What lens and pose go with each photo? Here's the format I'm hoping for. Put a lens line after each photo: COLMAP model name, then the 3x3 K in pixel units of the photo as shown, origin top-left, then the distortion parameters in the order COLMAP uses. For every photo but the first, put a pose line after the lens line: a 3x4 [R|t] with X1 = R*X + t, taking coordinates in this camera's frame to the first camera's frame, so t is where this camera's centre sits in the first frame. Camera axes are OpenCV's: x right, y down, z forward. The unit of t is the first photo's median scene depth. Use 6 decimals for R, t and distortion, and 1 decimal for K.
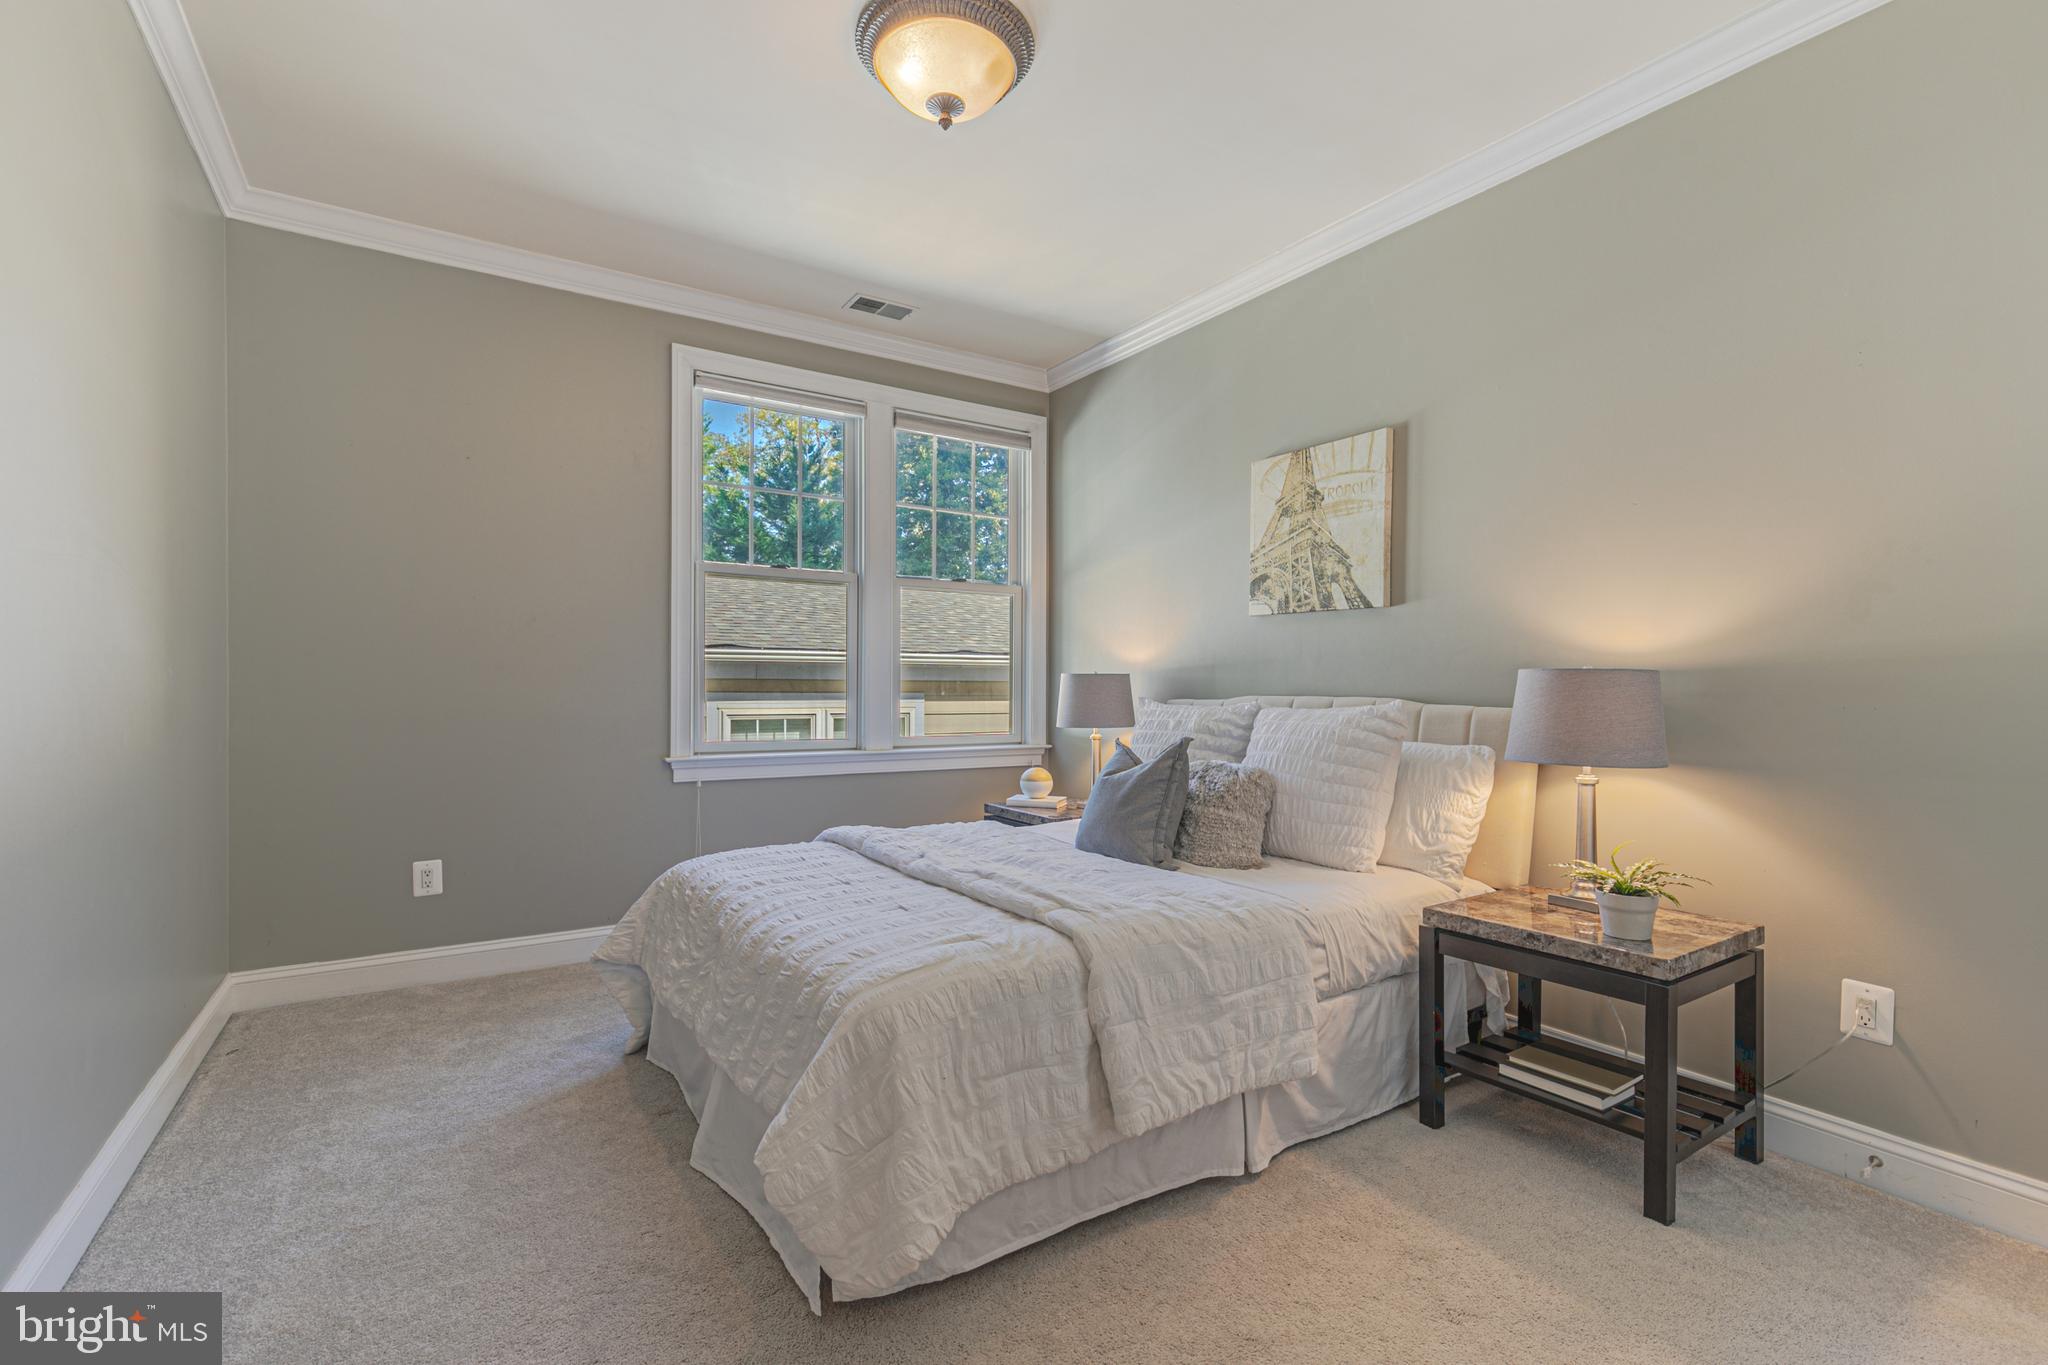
lens RADIAL K [[916.4, 0, 1020.9], [0, 916.4, 692.2], [0, 0, 1]] dist [0.008491, -0.002766]
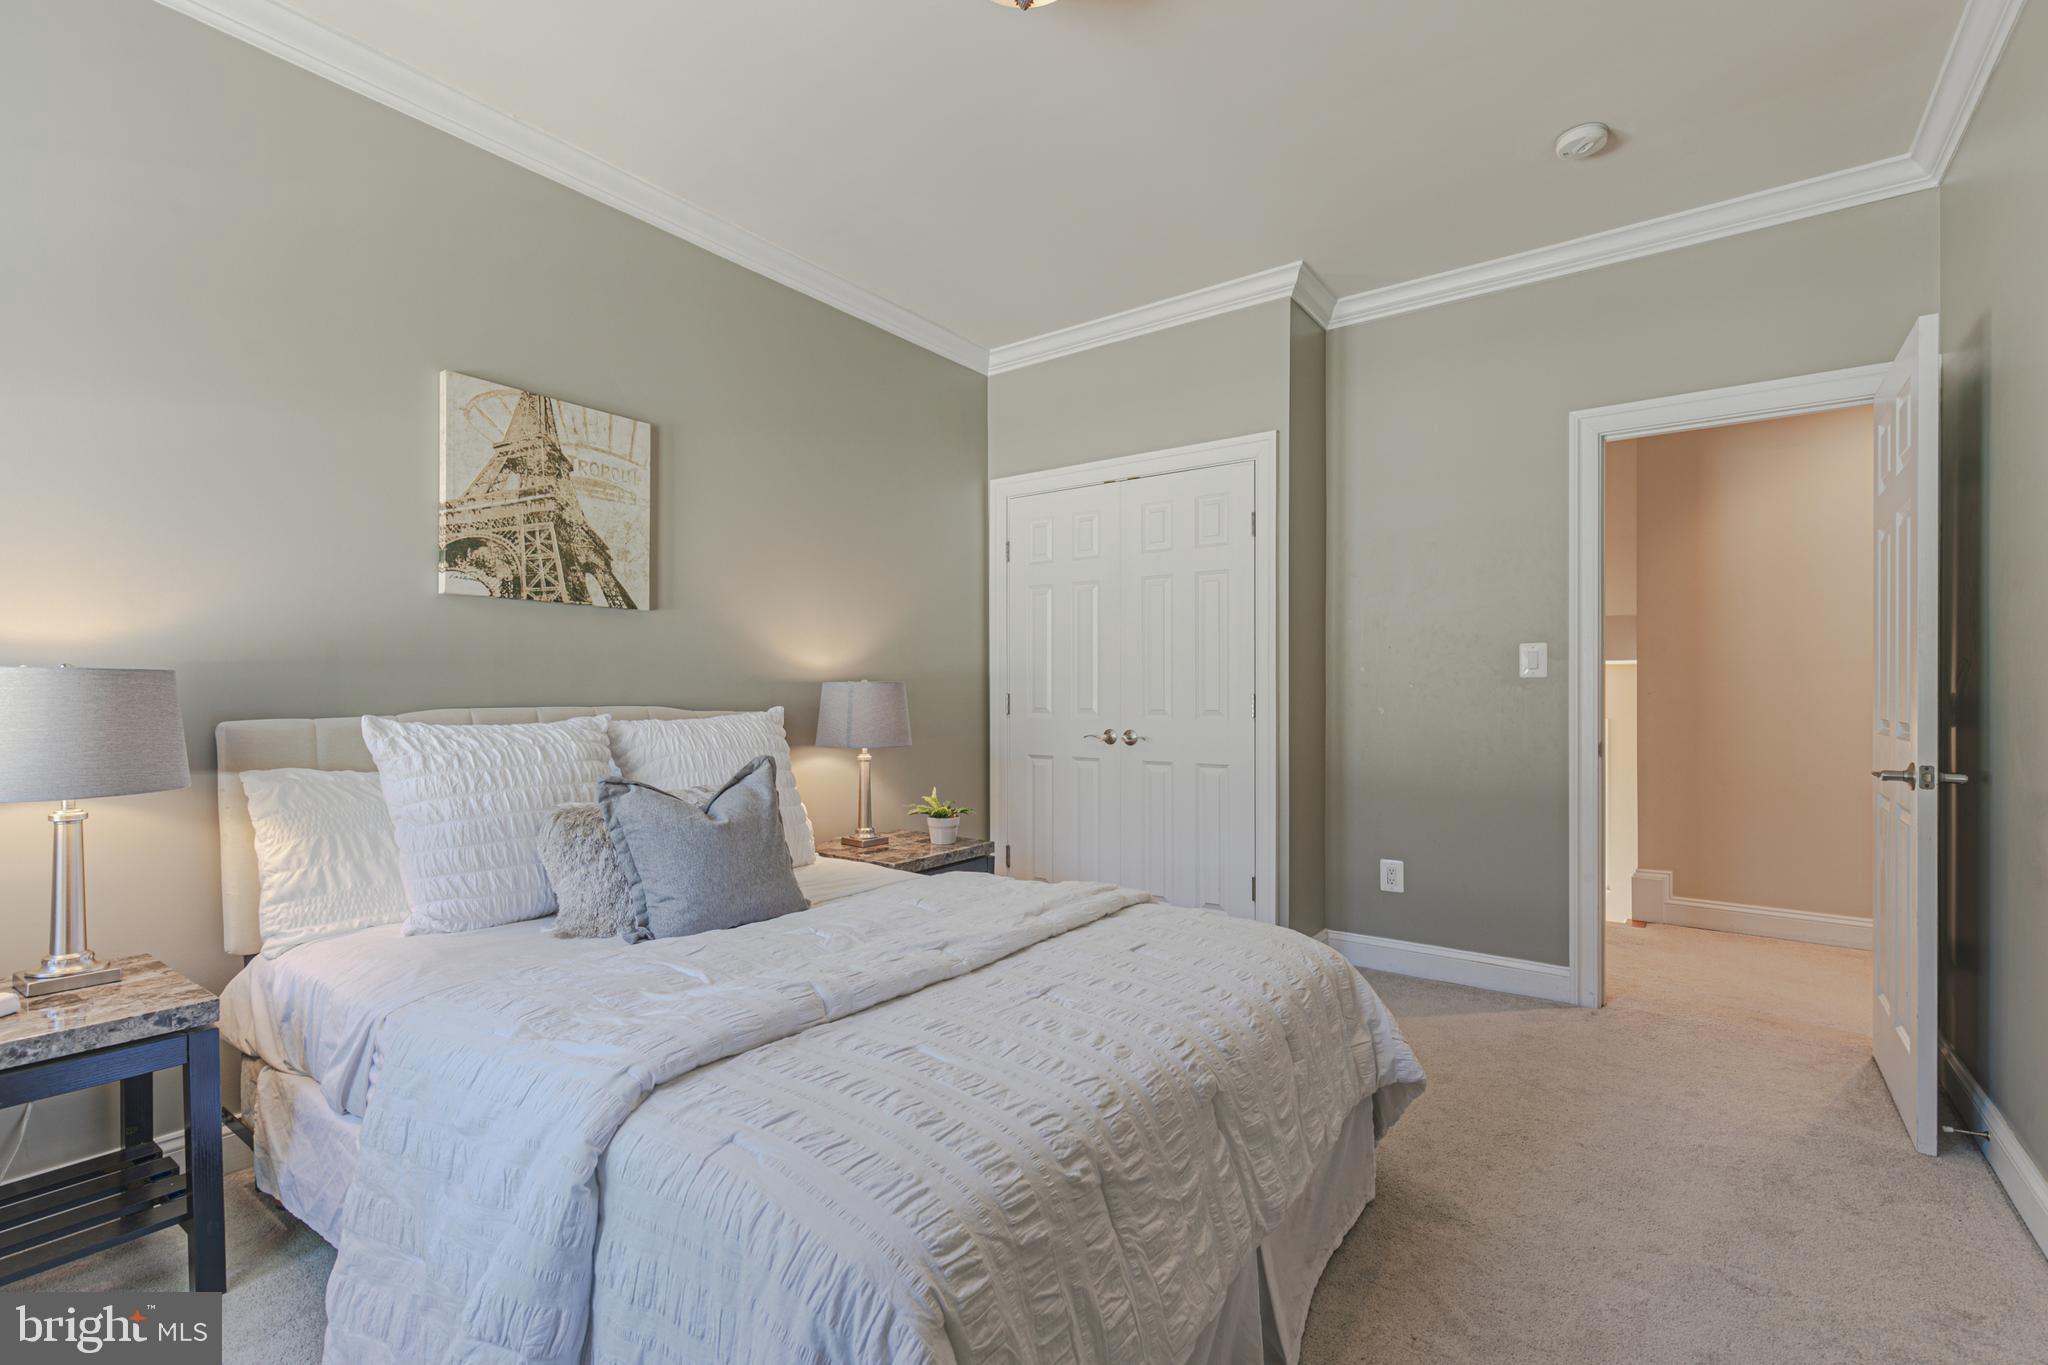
lens RADIAL K [[916.4, 0, 1020.9], [0, 916.4, 692.2], [0, 0, 1]] dist [0.008491, -0.002766]
pose [[-0.349470, -0.007264, 0.936919, -0.586574], [0.003436, 0.999953, 0.009034, -0.014197], [-0.936941, 0.006376, -0.349429, 0.896741]]
